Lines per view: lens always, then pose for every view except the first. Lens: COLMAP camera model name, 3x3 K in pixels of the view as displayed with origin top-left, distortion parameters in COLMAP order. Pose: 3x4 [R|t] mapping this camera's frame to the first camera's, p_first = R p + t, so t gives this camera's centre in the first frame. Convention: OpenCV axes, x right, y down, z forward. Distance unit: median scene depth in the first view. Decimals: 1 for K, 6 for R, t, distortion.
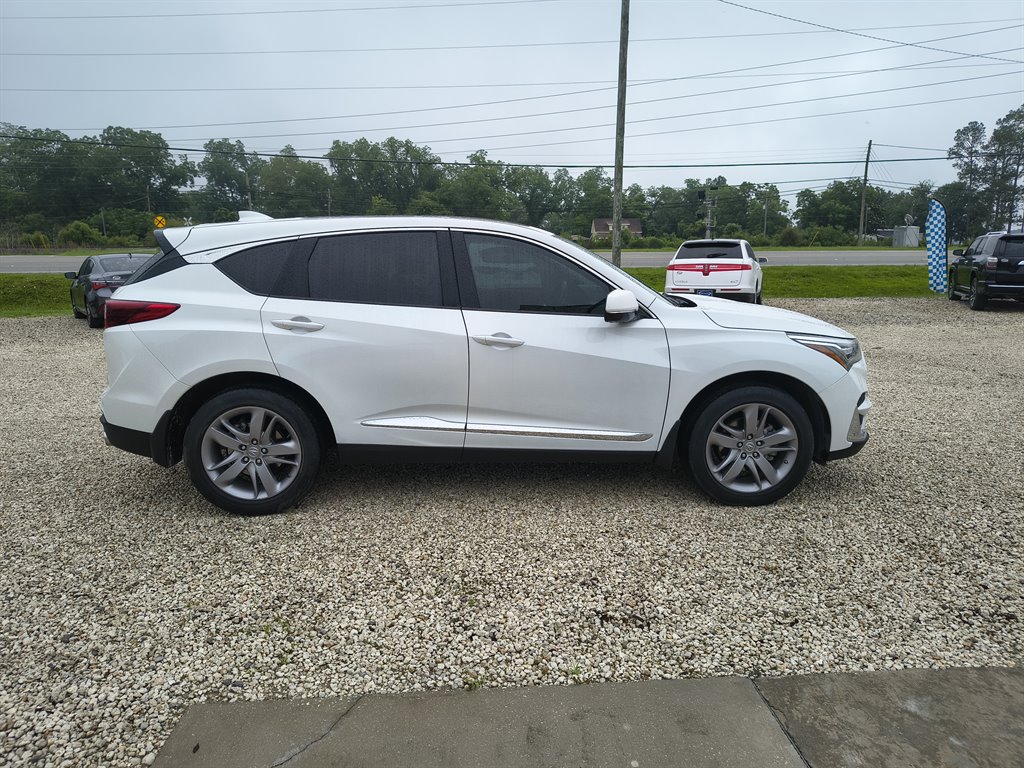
lens RADIAL K [[719.1, 0, 512.0], [0, 719.1, 384.0], [0, 0, 1]] dist [0.042701, -0.052742]
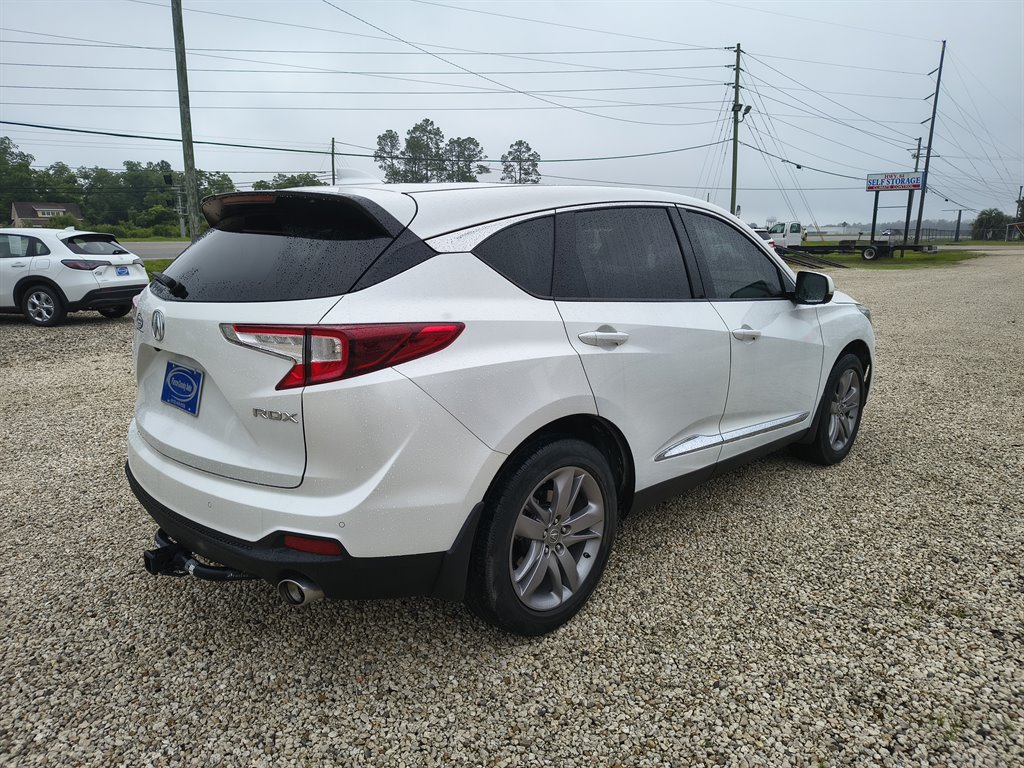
lens RADIAL K [[719.1, 0, 512.0], [0, 719.1, 384.0], [0, 0, 1]] dist [0.042701, -0.052742]
pose [[0.713906, -0.138905, 0.686326, -0.814578], [0.131723, 0.989270, 0.063201, -0.090181], [-0.687741, 0.045286, 0.724543, 0.541910]]
